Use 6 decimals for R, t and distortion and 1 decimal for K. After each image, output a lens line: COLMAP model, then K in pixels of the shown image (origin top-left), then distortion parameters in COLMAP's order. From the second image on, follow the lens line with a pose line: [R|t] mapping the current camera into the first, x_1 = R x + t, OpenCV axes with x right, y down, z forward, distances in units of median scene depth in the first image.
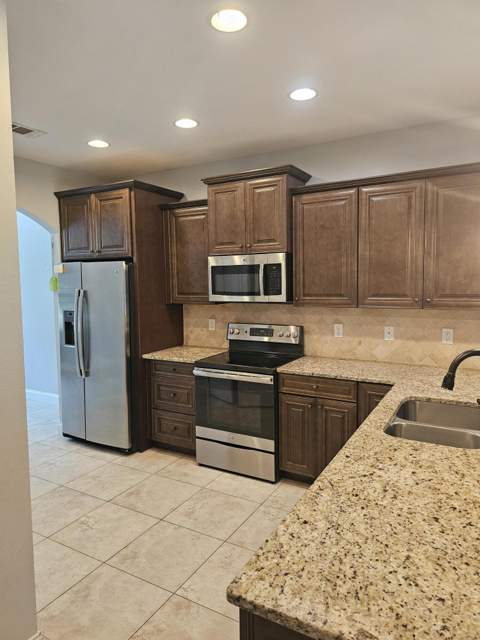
lens RADIAL K [[431.9, 0, 234.4], [0, 431.9, 316.4], [0, 0, 1]] dist [0.049795, -0.036863]
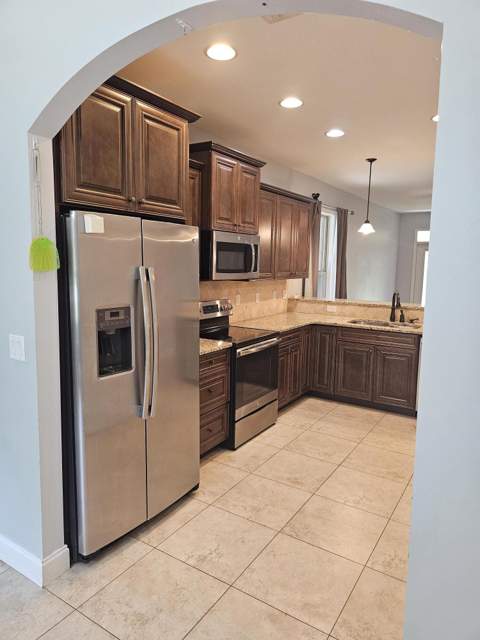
lens RADIAL K [[431.9, 0, 237.5], [0, 431.9, 317.6], [0, 0, 1]] dist [0.049795, -0.036863]
pose [[0.043657, -0.114512, 0.992462, -1.050164], [0.066952, 0.991511, 0.111458, -0.058160], [-0.996801, 0.061581, 0.050954, 0.972268]]
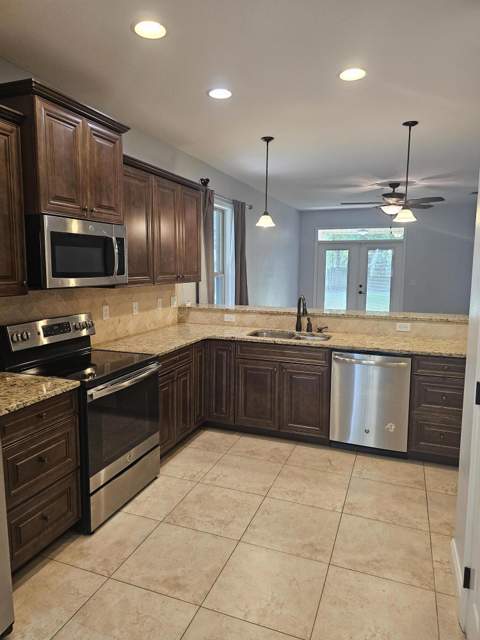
lens RADIAL K [[431.9, 0, 233.3], [0, 431.9, 319.6], [0, 0, 1]] dist [0.049795, -0.036863]
pose [[-0.158829, -0.112161, 0.980914, -0.771663], [0.080029, 0.988794, 0.126020, -0.051651], [-0.984057, 0.098517, -0.148073, 0.895414]]
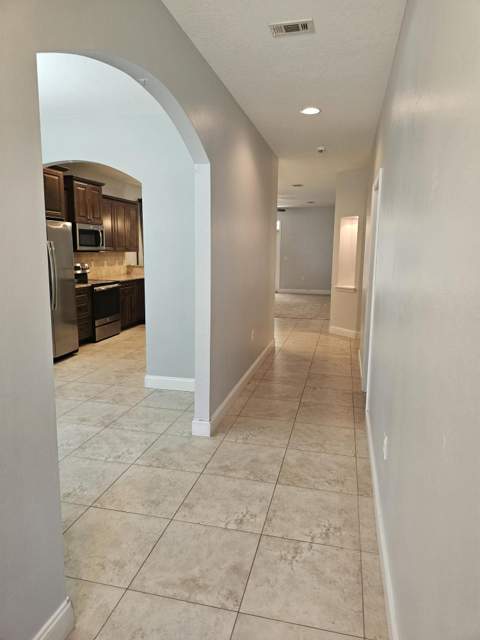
lens RADIAL K [[431.9, 0, 237.3], [0, 431.9, 316.2], [0, 0, 1]] dist [0.049795, -0.036863]
pose [[-0.283056, -0.145235, 0.948043, -2.004852], [0.069998, 0.982704, 0.171444, -0.031082], [-0.956546, 0.114889, -0.267994, 0.955199]]
